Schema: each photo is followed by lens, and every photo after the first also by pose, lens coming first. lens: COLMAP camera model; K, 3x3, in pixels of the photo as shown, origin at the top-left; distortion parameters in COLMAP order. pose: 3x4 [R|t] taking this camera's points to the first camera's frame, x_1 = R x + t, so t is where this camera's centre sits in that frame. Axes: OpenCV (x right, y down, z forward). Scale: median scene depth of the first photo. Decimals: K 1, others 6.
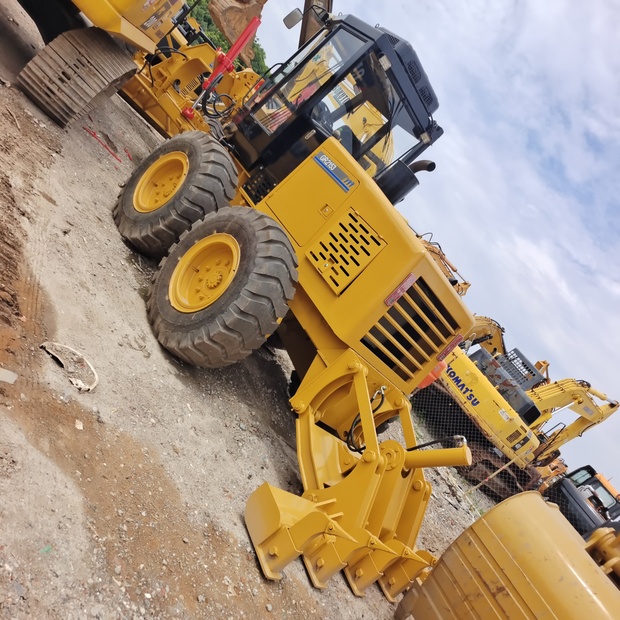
lens RADIAL K [[557.0, 0, 312.3], [0, 557.0, 299.6], [0, 0, 1]] dist [0.025720, 0.021875]
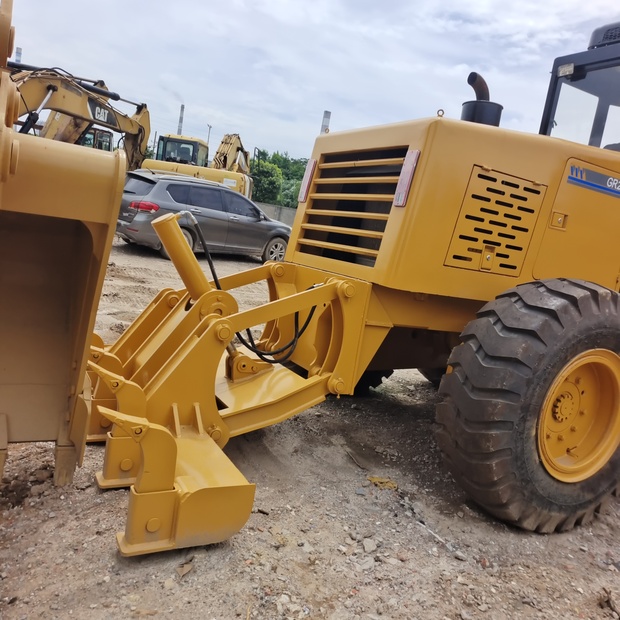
lens RADIAL K [[573.4, 0, 315.0], [0, 573.4, 307.4], [0, 0, 1]] dist [0.057333, 0.023571]
pose [[0.239318, -0.778540, 0.580174, -0.538043], [0.165782, 0.621528, 0.765650, -0.664642], [-0.956683, -0.087052, 0.277811, 1.075993]]
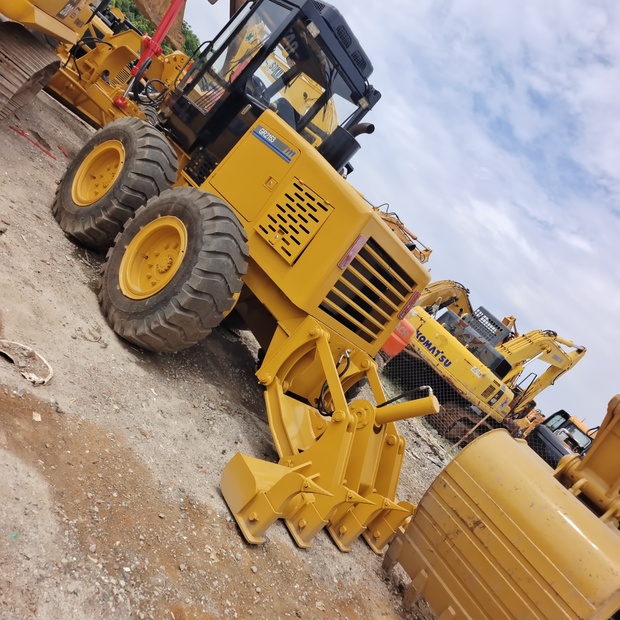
lens RADIAL K [[560.0, 0, 312.9], [0, 560.0, 301.8], [0, 0, 1]] dist [0.026535, 0.017939]
pose [[0.990807, -0.123622, 0.054942, 0.021007], [0.121933, 0.991986, 0.033100, 0.029321], [-0.058594, -0.026097, 0.997941, -0.008442]]
